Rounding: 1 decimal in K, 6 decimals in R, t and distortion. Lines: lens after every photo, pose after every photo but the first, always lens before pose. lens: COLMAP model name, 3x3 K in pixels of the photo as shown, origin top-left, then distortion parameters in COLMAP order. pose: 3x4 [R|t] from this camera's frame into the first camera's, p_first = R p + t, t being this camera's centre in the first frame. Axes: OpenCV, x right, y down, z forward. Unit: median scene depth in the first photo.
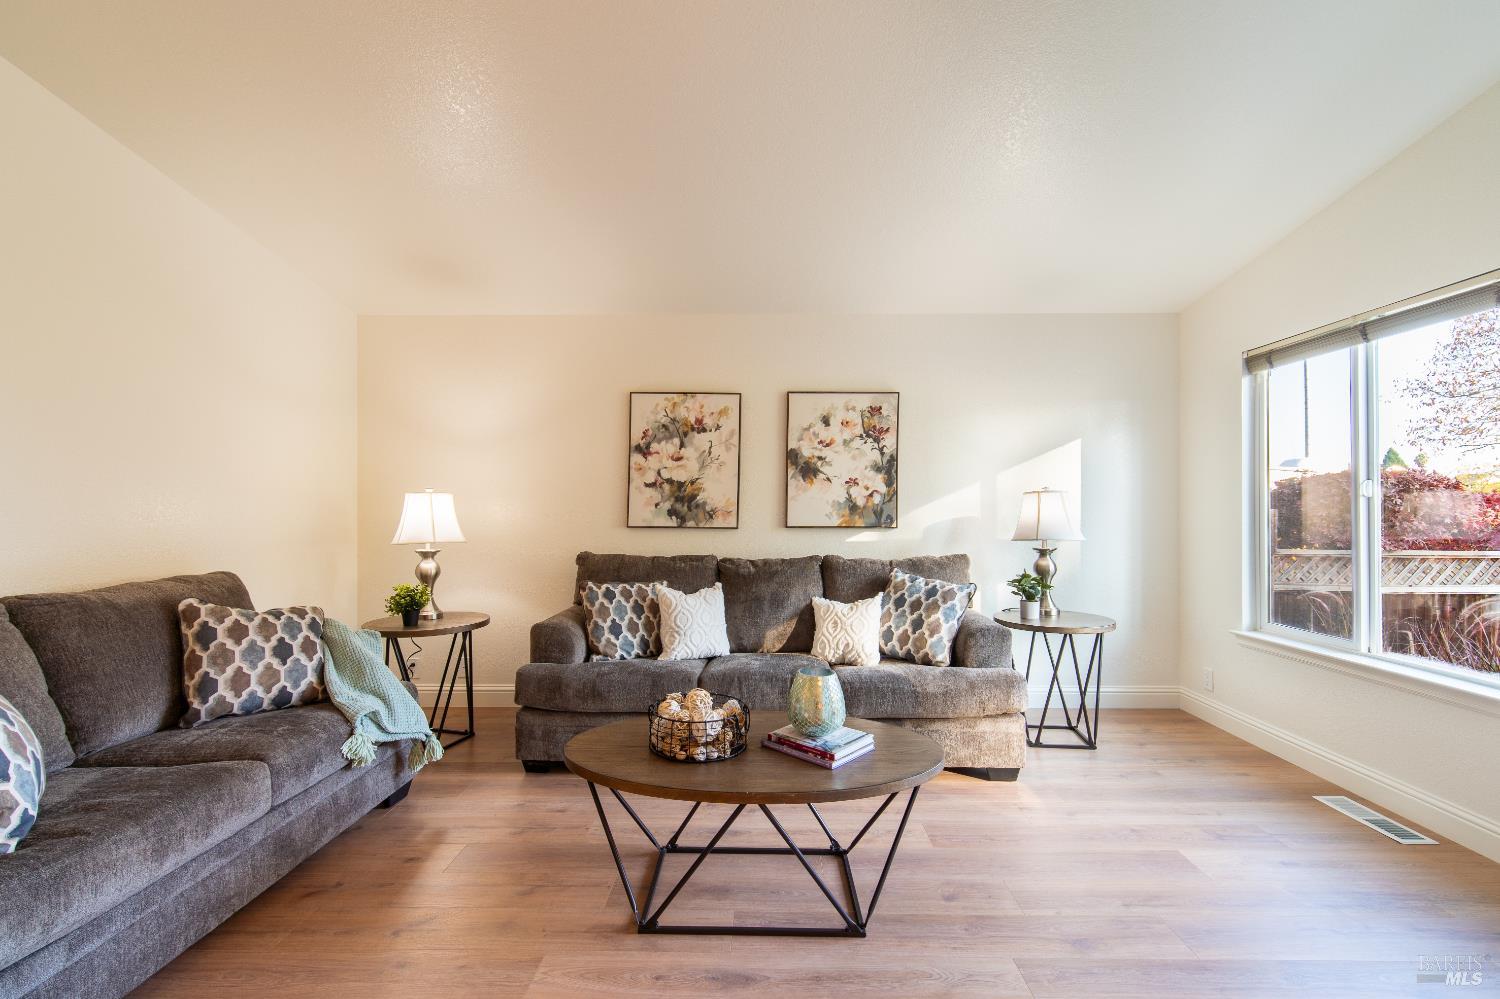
lens RADIAL K [[665.2, 0, 744.5], [0, 665.2, 501.7], [0, 0, 1]] dist [0.002381, 0.000274]
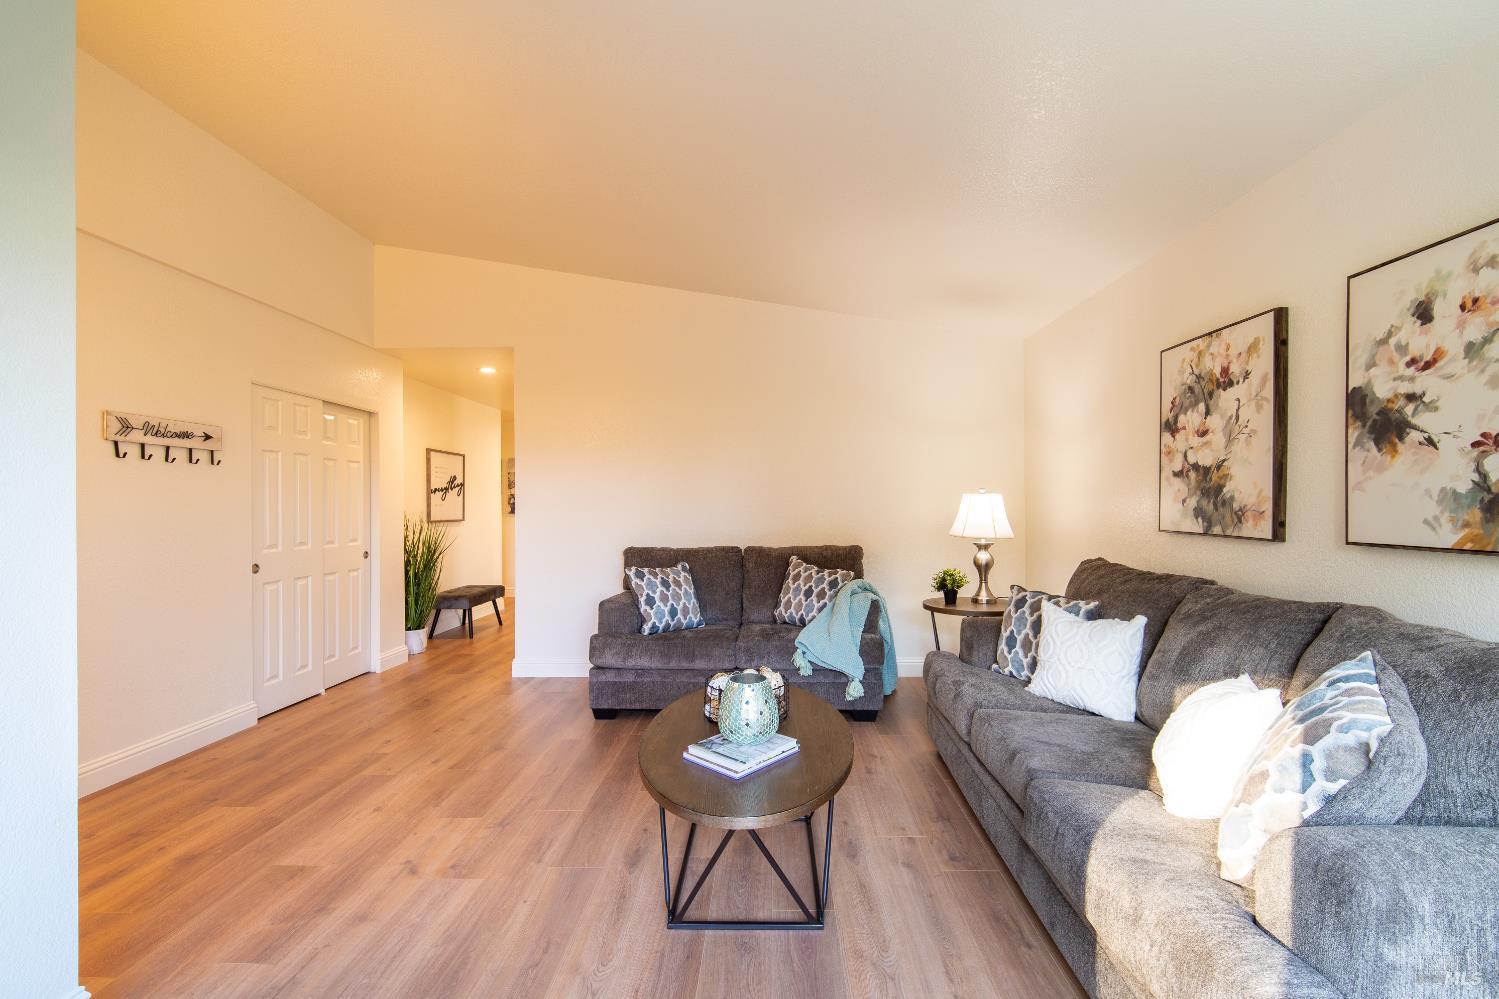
lens RADIAL K [[642.2, 0, 757.6], [0, 642.2, 504.1], [0, 0, 1]] dist [-0.000192, -0.000228]
pose [[-0.002984, -0.002048, -0.999993, 0.556982], [0.012739, 0.999917, -0.002086, 0.003477], [0.999914, -0.012745, -0.002958, 0.548416]]
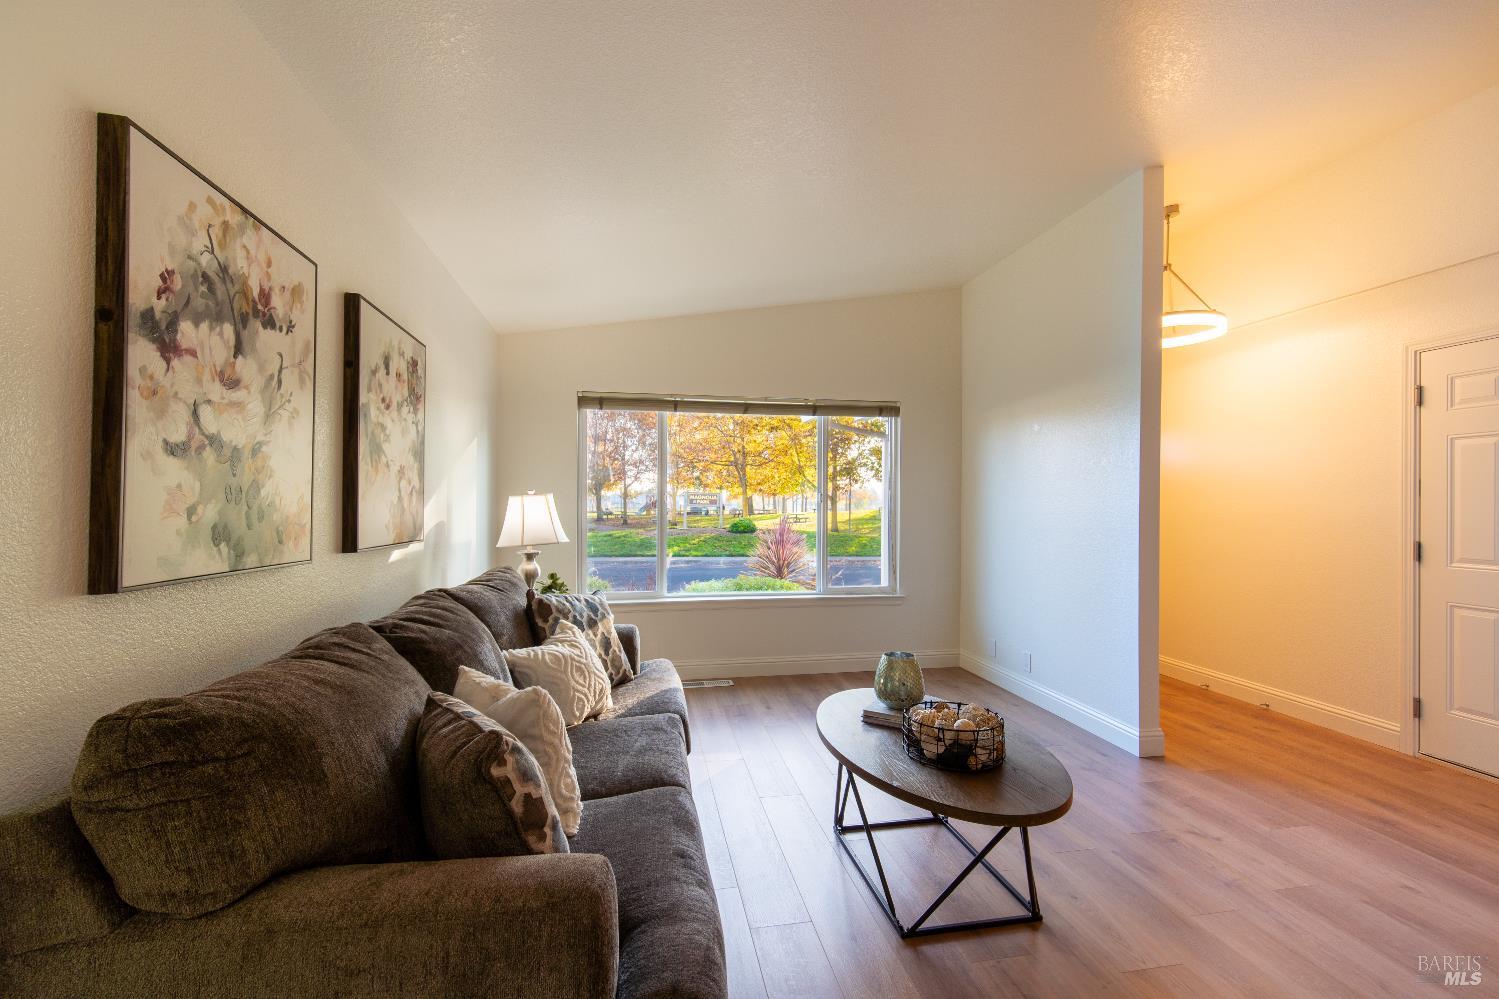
lens RADIAL K [[642.2, 0, 757.6], [0, 642.2, 504.1], [0, 0, 1]] dist [-0.000192, -0.000228]
pose [[-0.208685, 0.000228, 0.977983, -0.501235], [-0.012159, 0.999922, -0.002827, -0.001078], [-0.977907, -0.012481, -0.208666, 0.795283]]
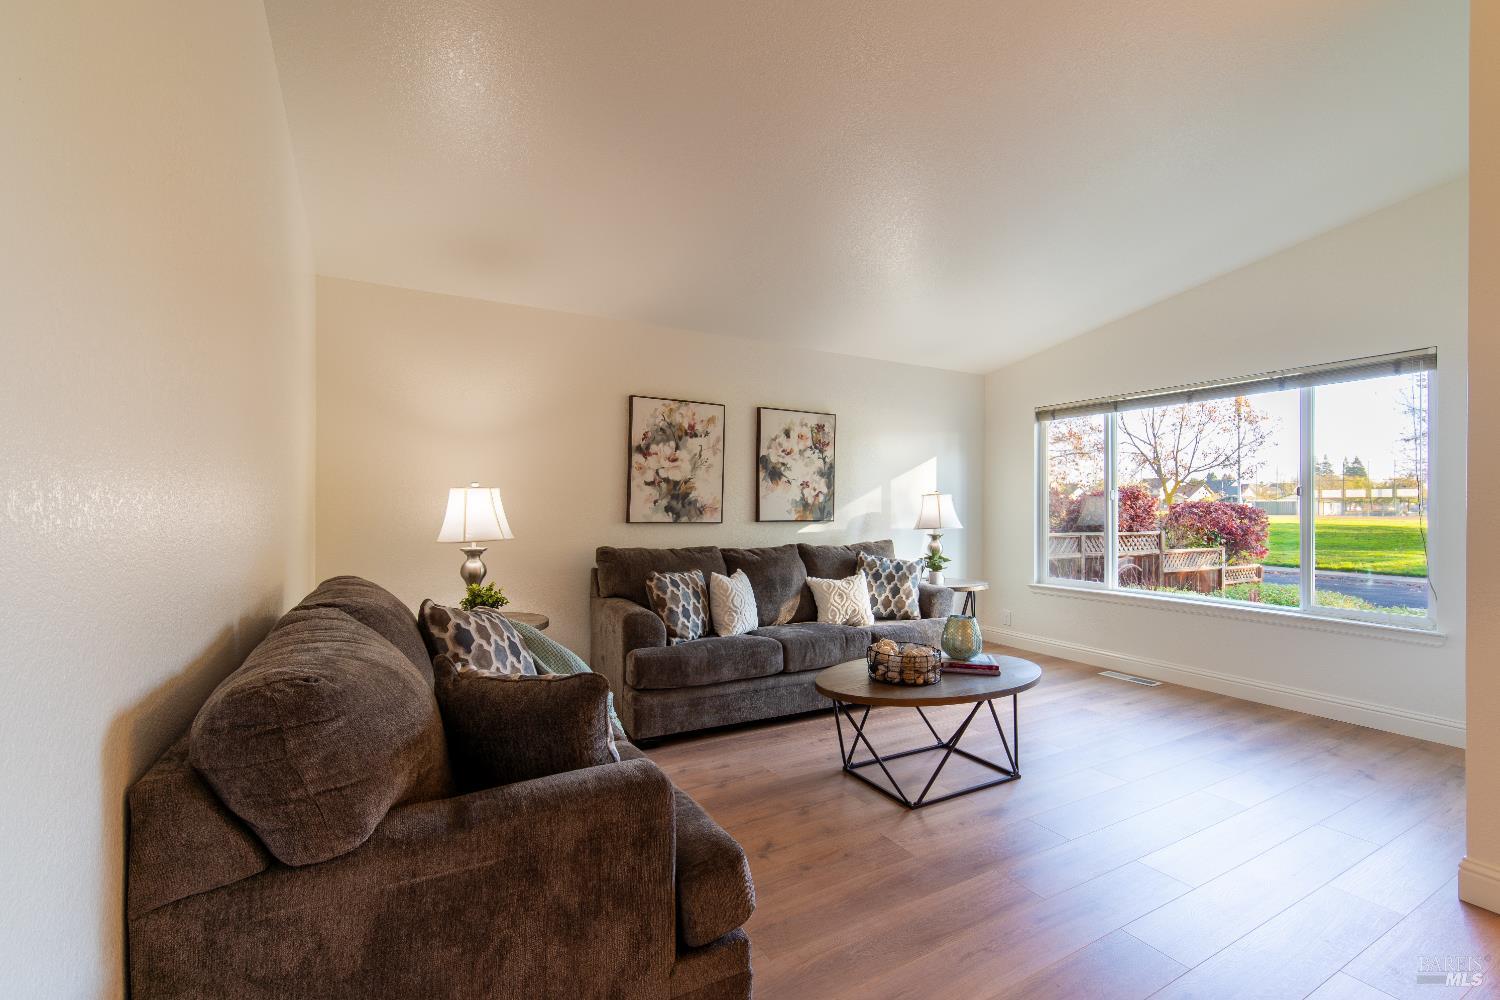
lens RADIAL K [[659.1, 0, 754.8], [0, 659.1, 503.1], [0, 0, 1]] dist [-0.002975, -0.000347]
pose [[0.858639, 0.005336, 0.512553, -0.544202], [-0.007496, 0.999970, 0.002147, 0.003275], [-0.512526, -0.005685, 0.858653, -0.003582]]
